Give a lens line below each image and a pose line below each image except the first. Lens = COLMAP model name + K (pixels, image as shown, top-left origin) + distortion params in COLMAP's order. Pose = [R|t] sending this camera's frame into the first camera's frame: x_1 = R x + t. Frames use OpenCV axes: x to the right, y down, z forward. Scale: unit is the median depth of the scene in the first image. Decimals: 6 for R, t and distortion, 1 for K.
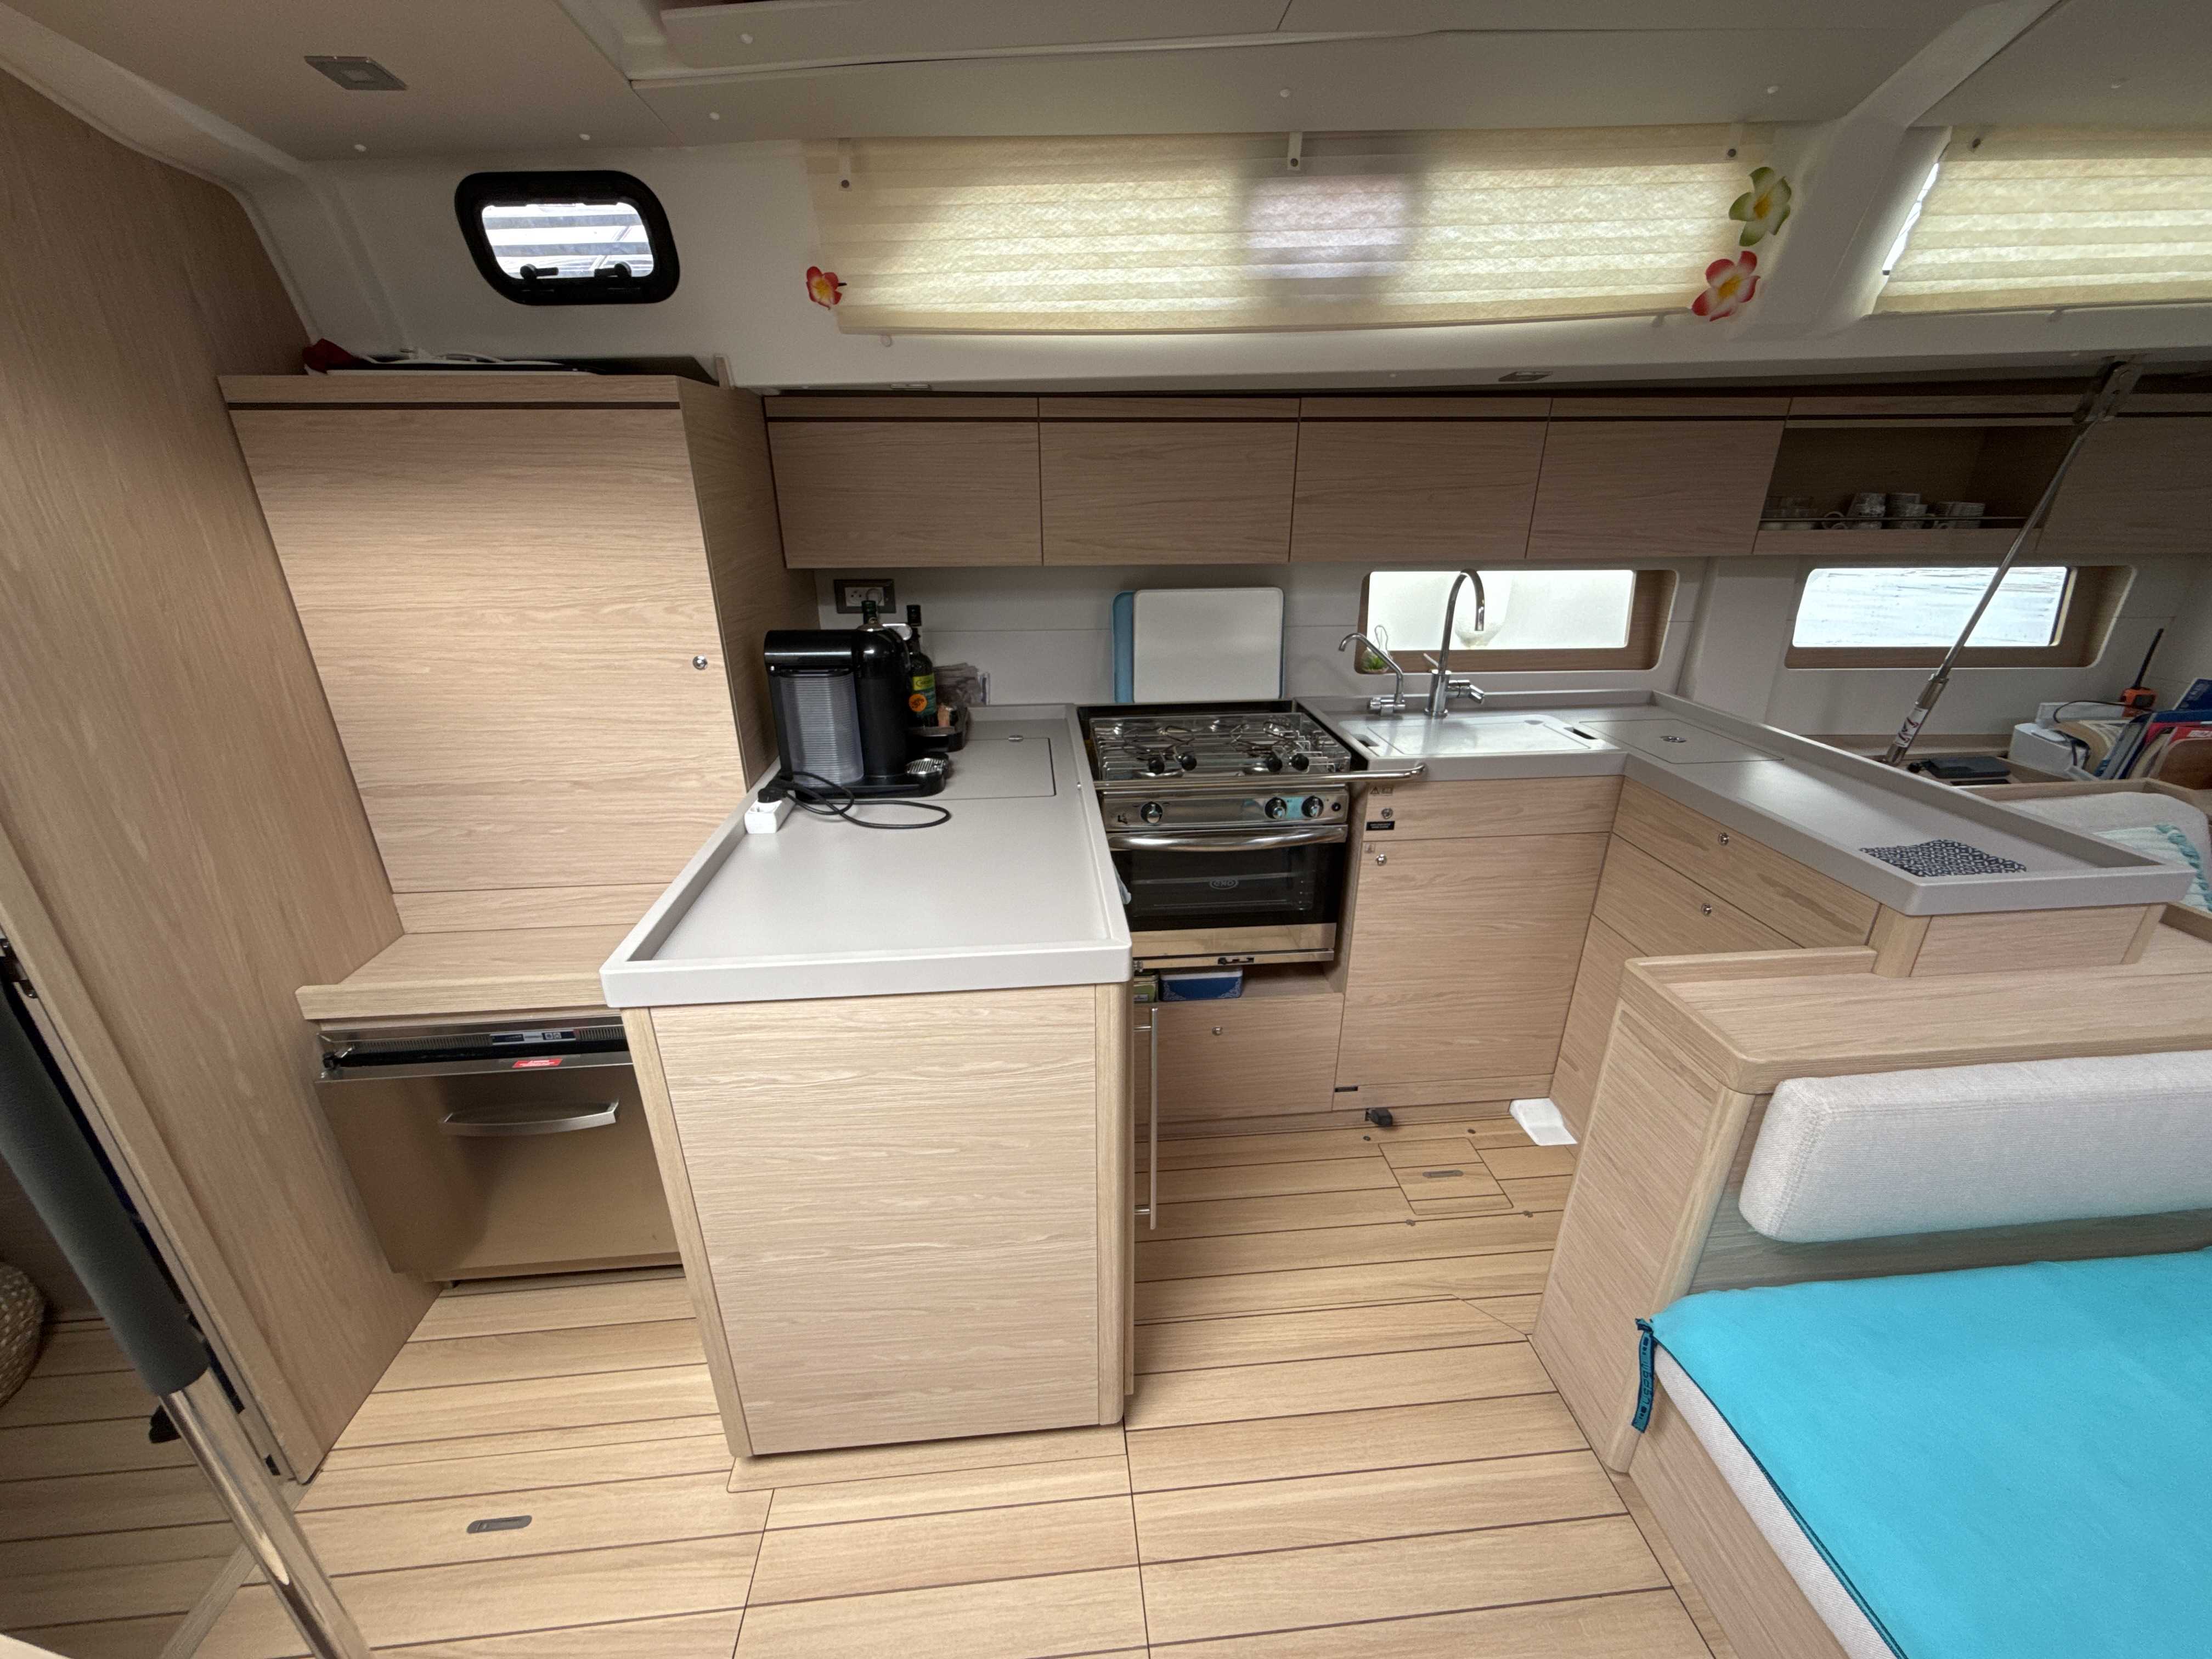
lens RADIAL K [[885.5, 0, 1106.0], [0, 885.5, 836.8], [0, 0, 1]] dist [0.001065, -0.000736]
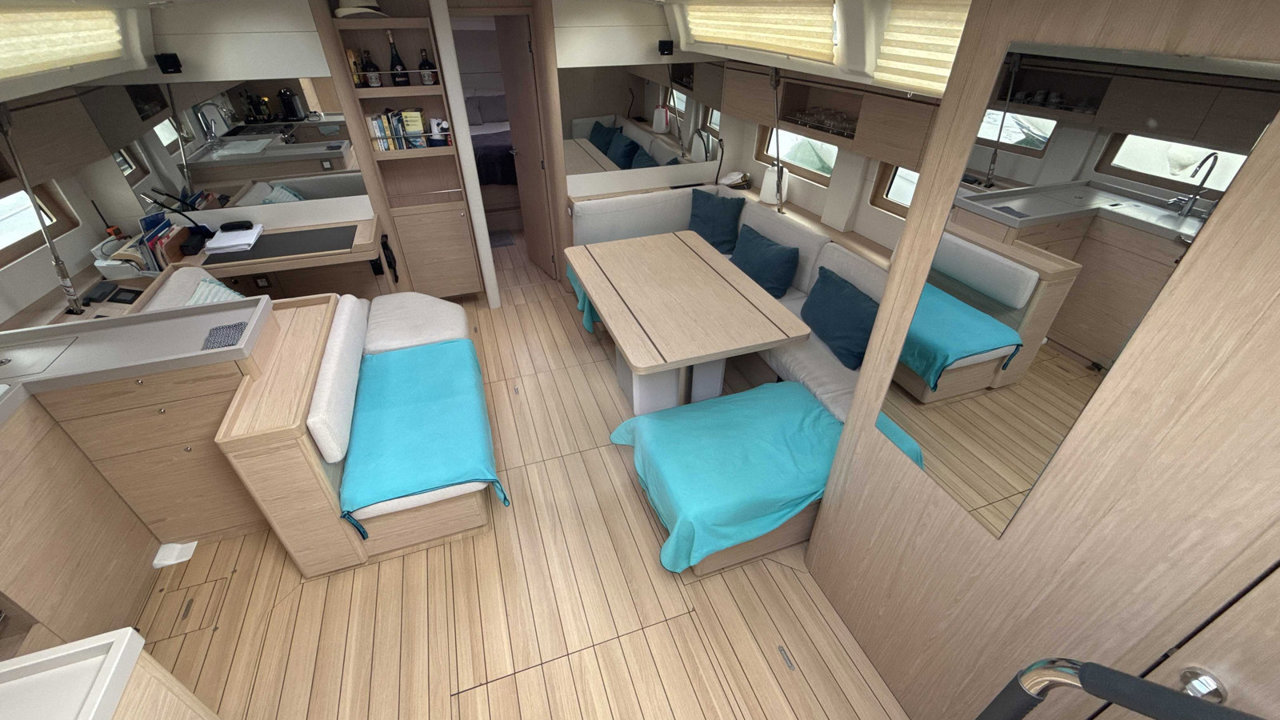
lens RADIAL K [[512.2, 0, 638.3], [0, 512.2, 364.3], [0, 0, 1]] dist [0.000557, -0.000097]
pose [[-0.245364, -0.555459, 0.794520, -0.442070], [0.372843, 0.702465, 0.606244, -0.286025], [-0.894866, 0.444981, 0.034740, -0.061201]]
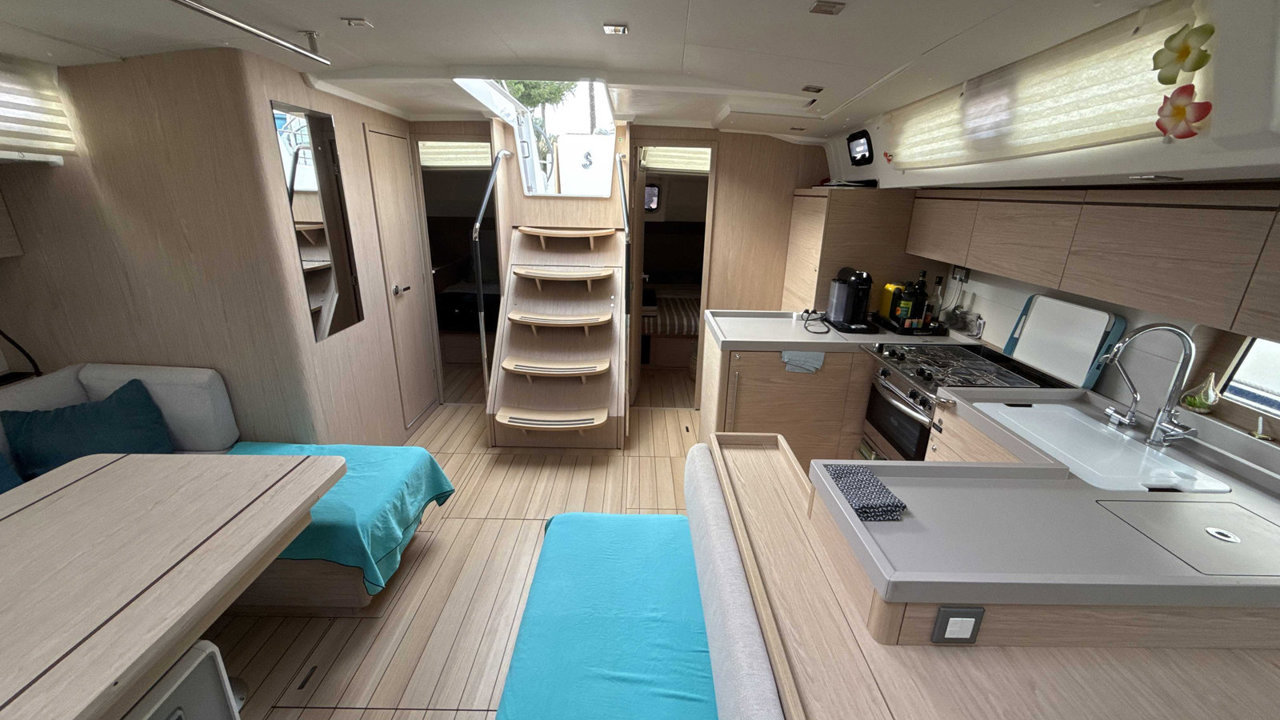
lens RADIAL K [[512.2, 0, 638.0], [0, 512.2, 364.9], [0, 0, 1]] dist [0.000557, -0.000097]
pose [[-0.089725, 0.327137, -0.940708, 1.380203], [-0.395615, 0.855100, 0.335100, -0.242389], [0.914023, 0.402225, 0.052697, 0.383767]]
